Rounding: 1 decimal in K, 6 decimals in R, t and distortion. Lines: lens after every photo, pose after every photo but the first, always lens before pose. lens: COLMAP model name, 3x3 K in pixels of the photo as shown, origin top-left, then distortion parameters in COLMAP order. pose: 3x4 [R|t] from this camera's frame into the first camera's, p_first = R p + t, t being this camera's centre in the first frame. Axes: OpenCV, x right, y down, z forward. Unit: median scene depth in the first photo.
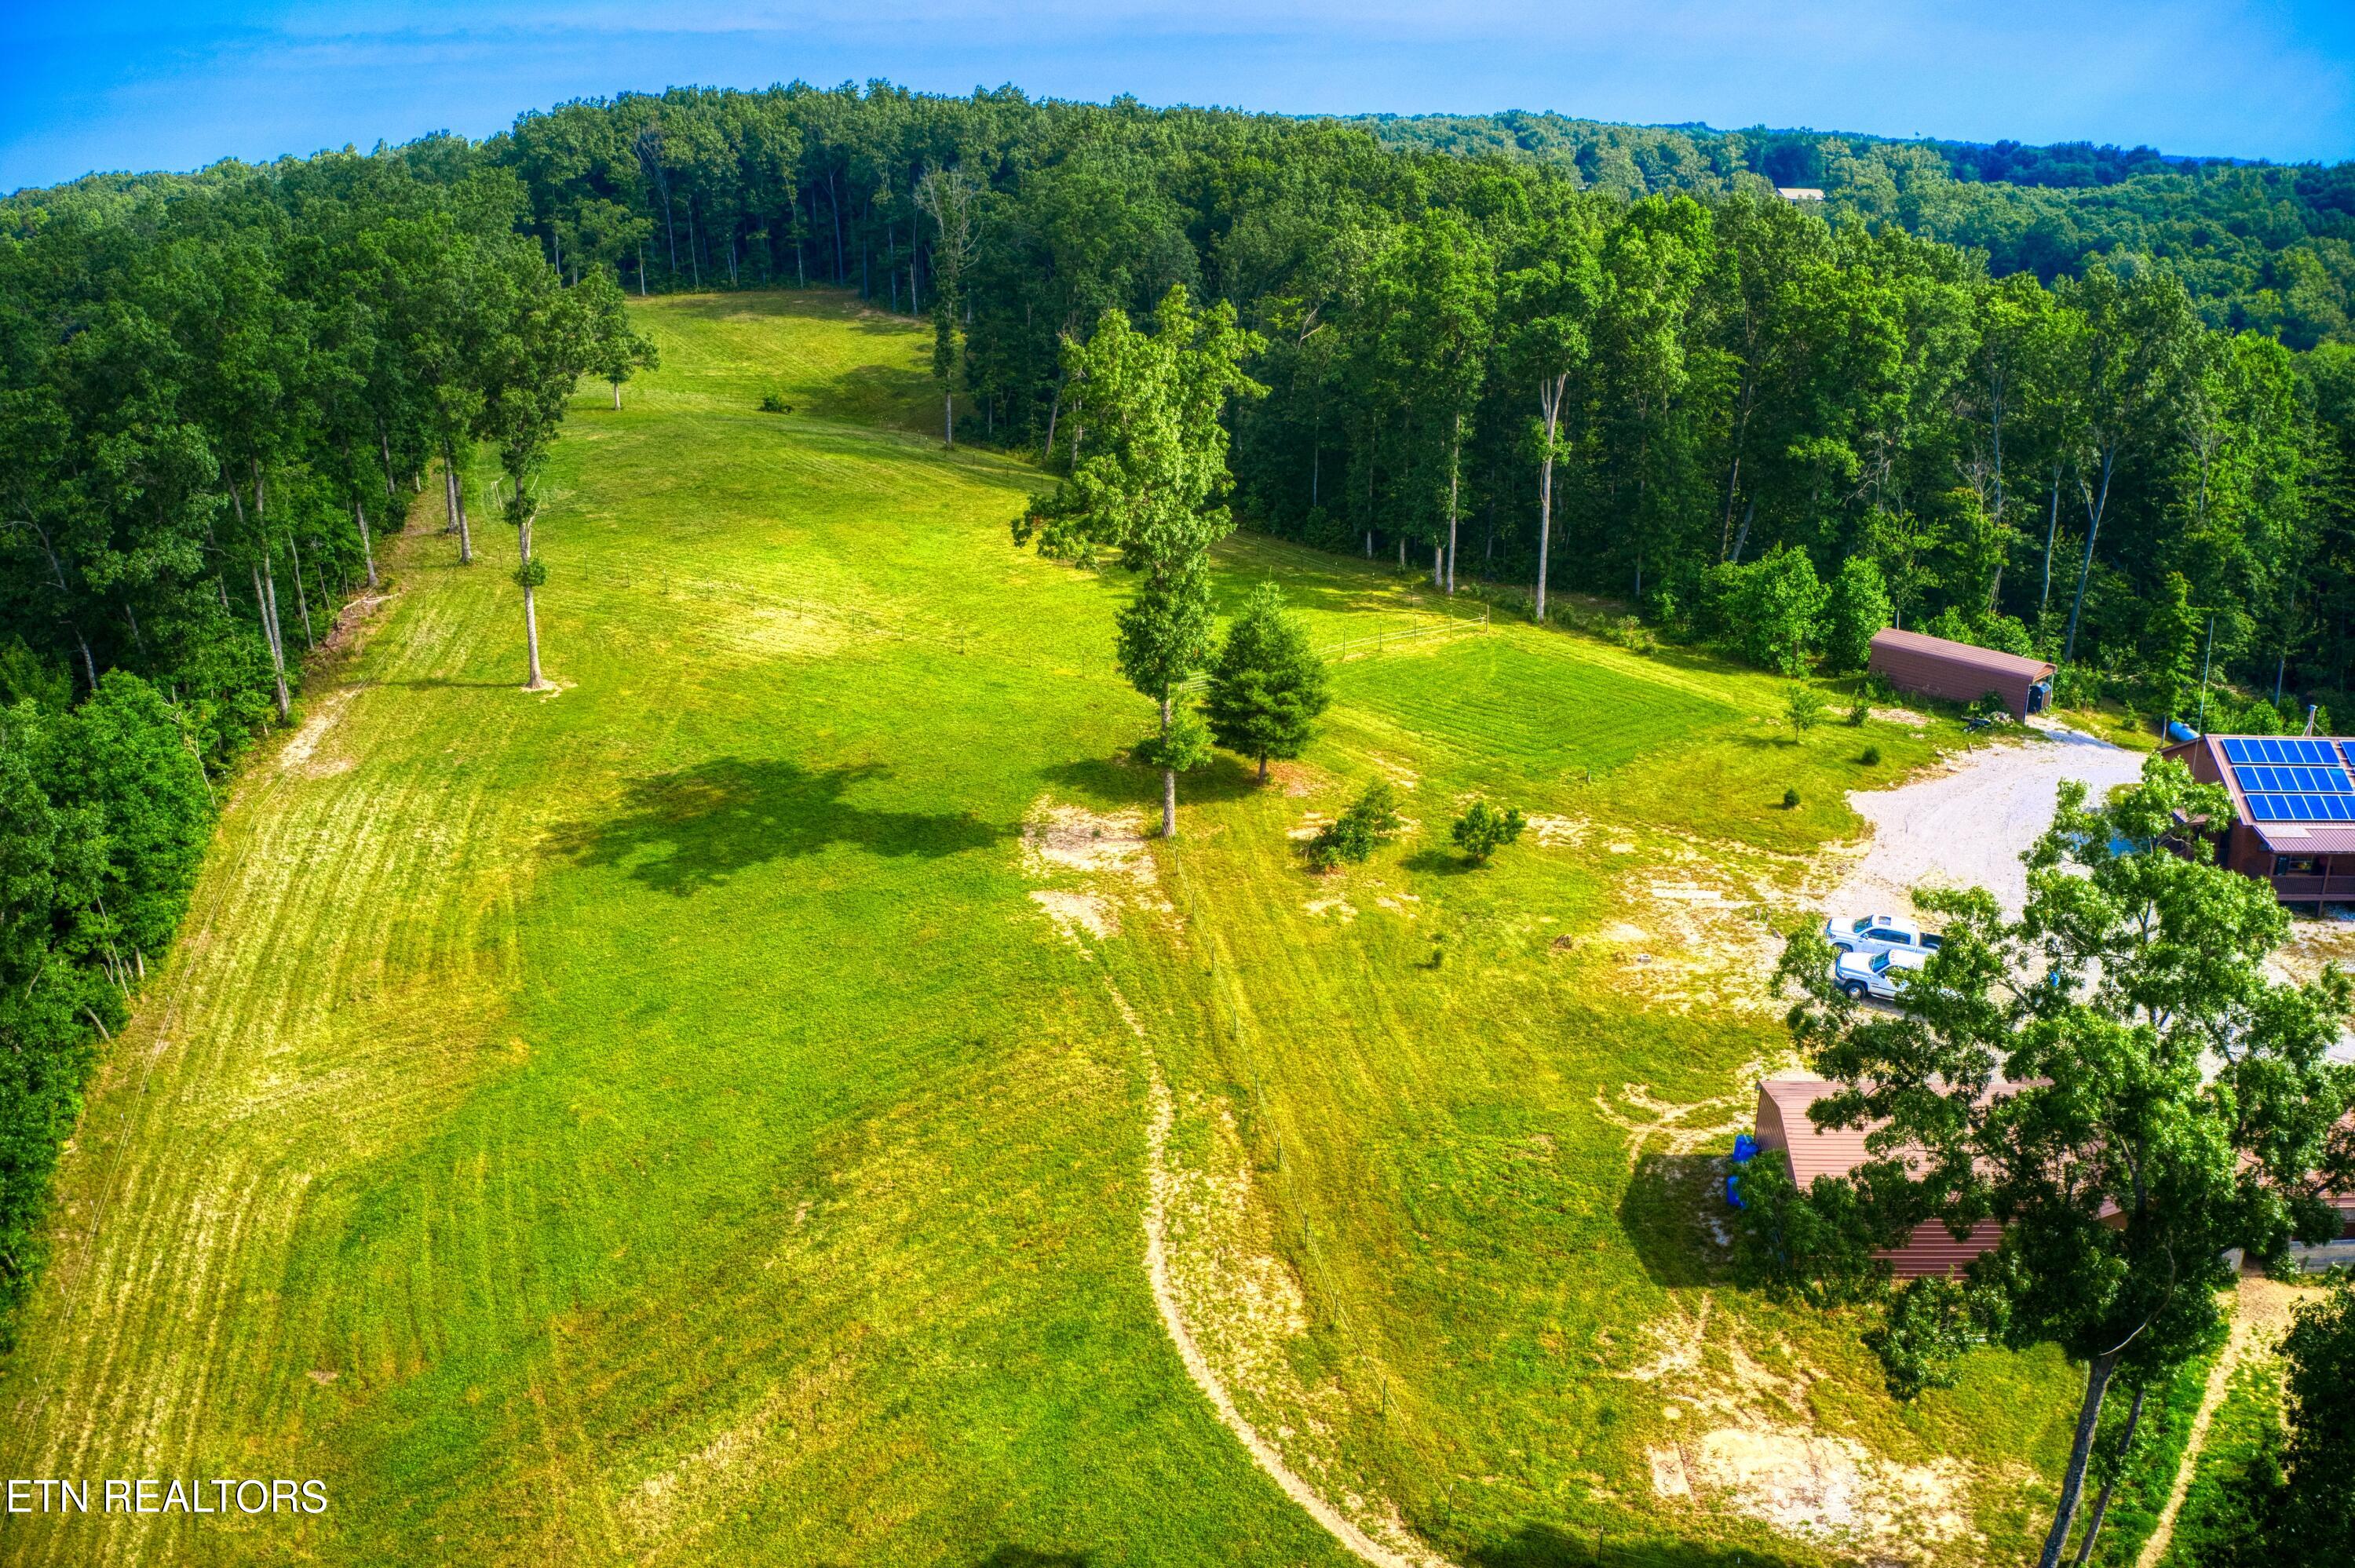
lens RADIAL K [[1853.0, 0, 1161.2], [0, 1853.0, 778.8], [0, 0, 1]] dist [-0.193029, 0.023087]
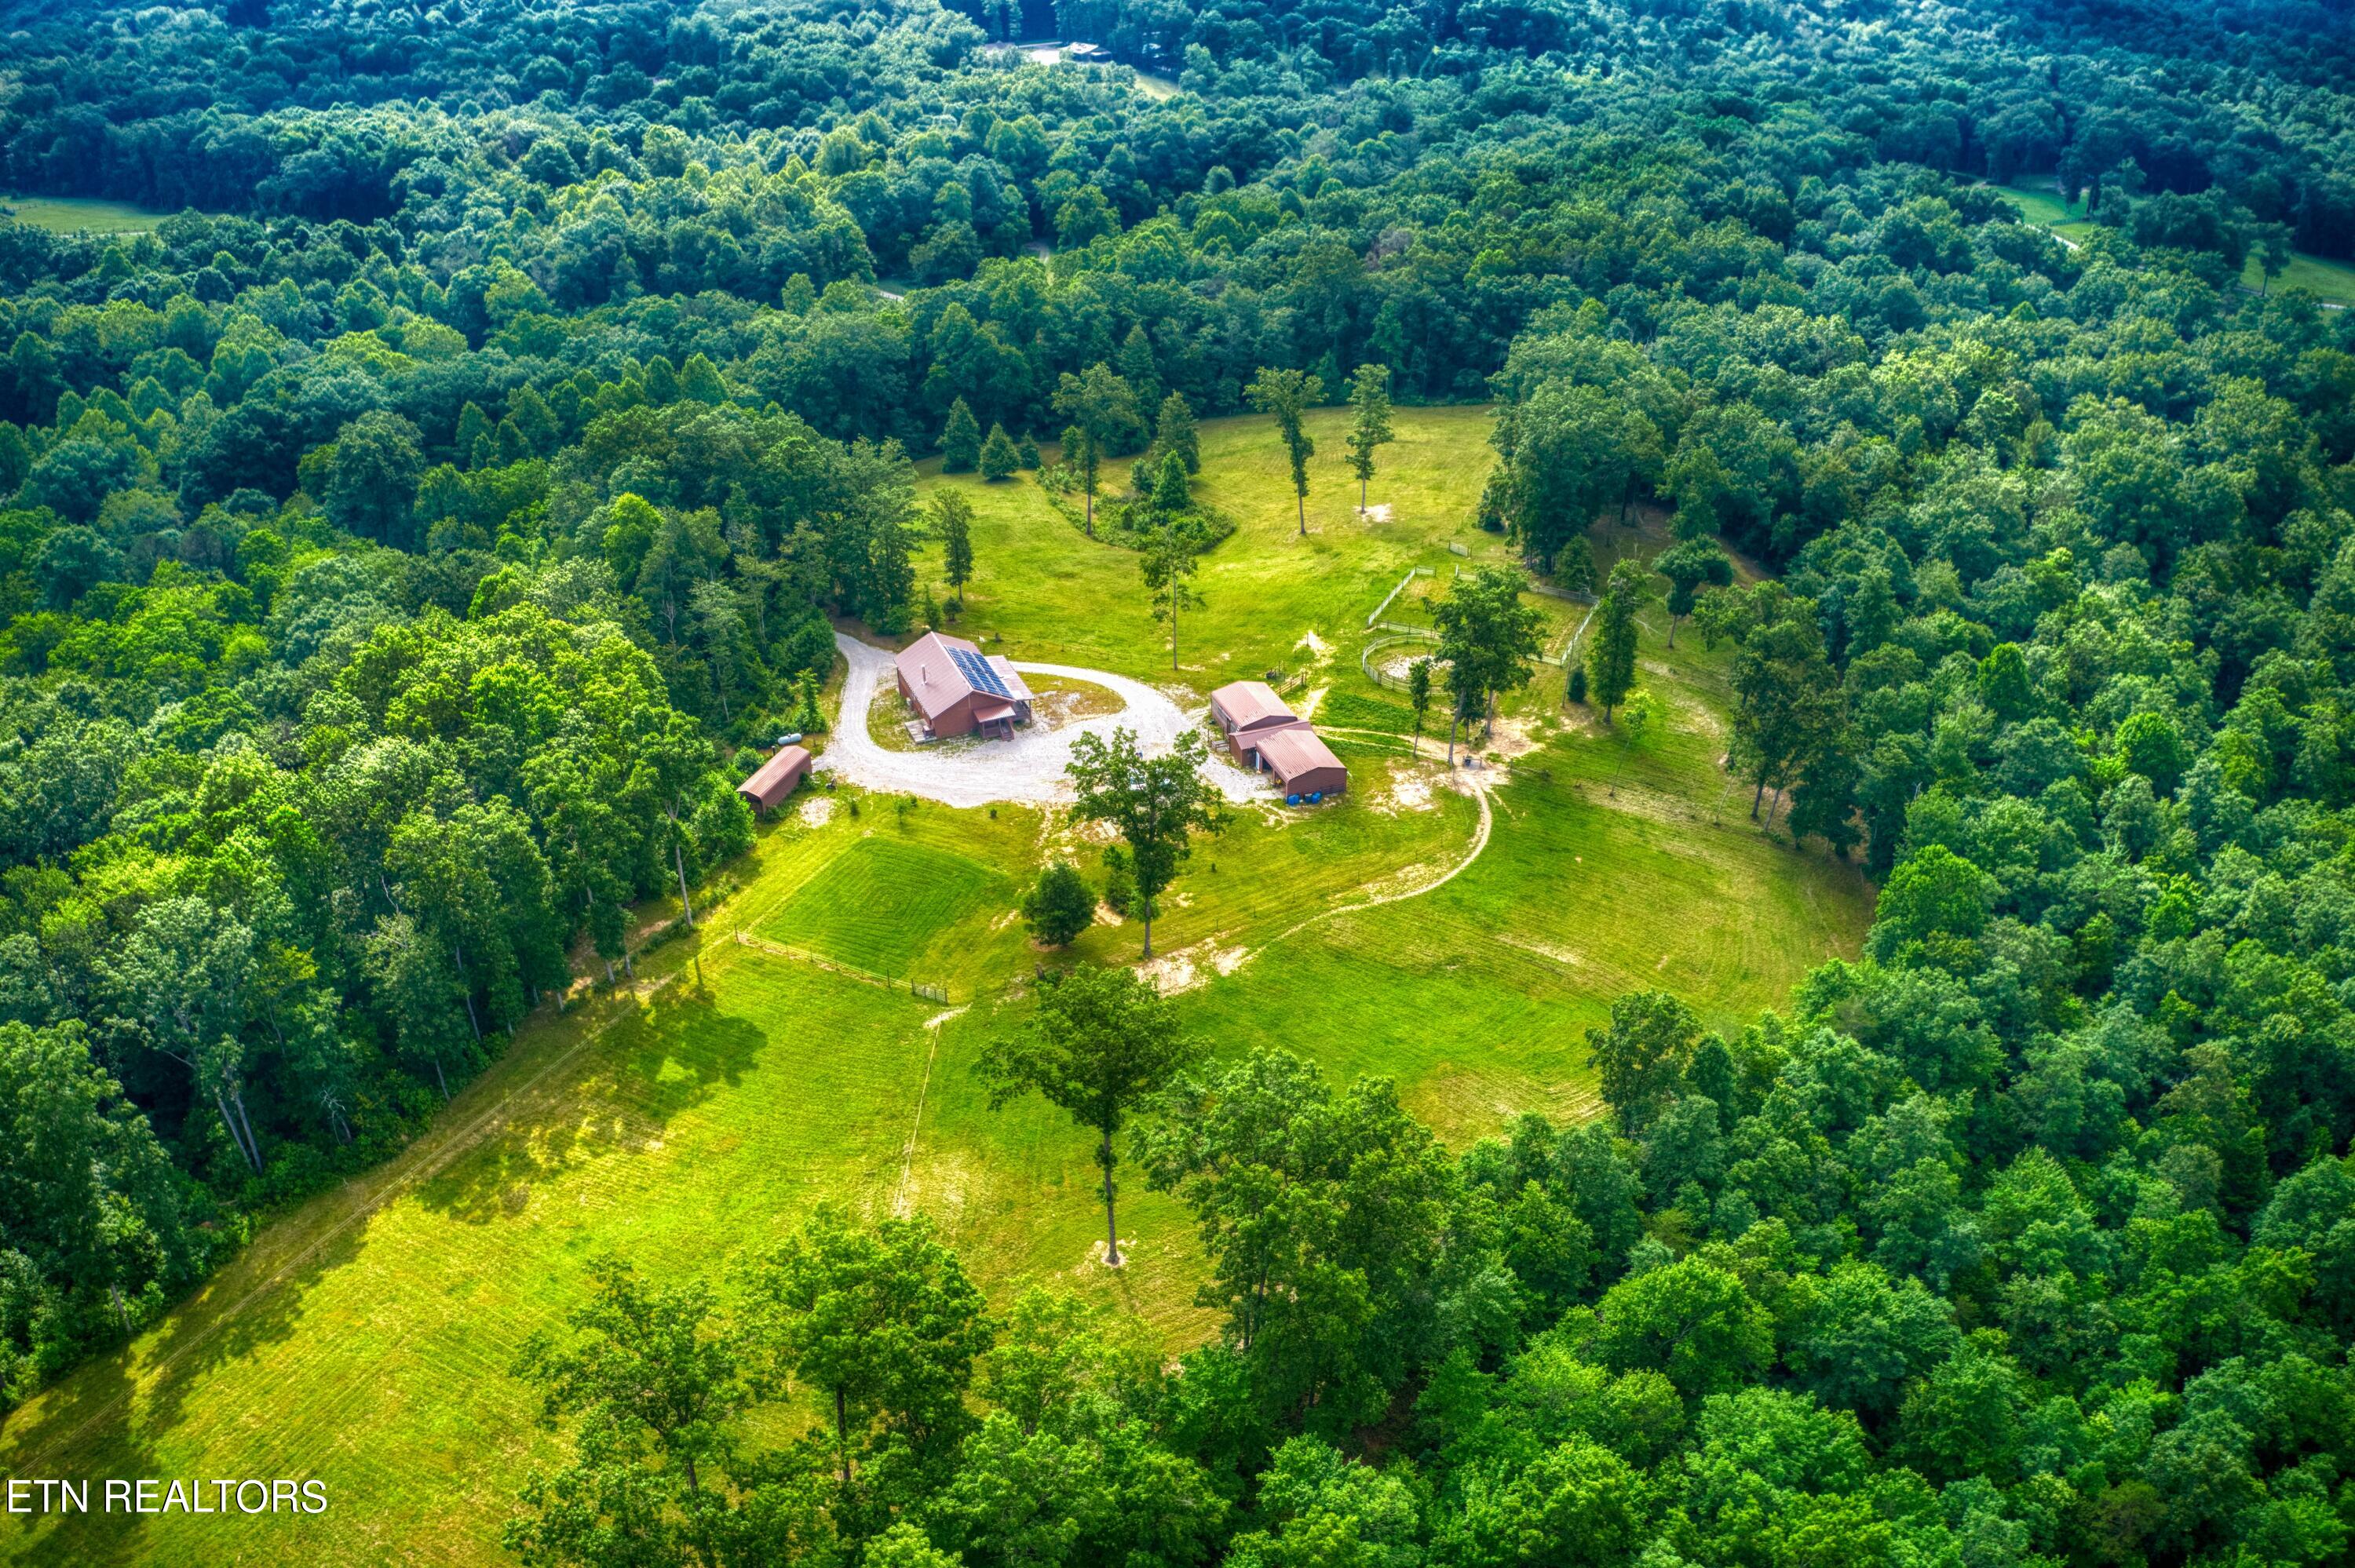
lens RADIAL K [[1853.0, 0, 1163.3], [0, 1853.0, 786.1], [0, 0, 1]] dist [-0.193029, 0.023087]
pose [[-0.453561, -0.437122, 0.776664, -1.551399], [0.316777, 0.735479, 0.598935, -1.358104], [-0.833027, 0.517683, -0.195114, 1.313030]]
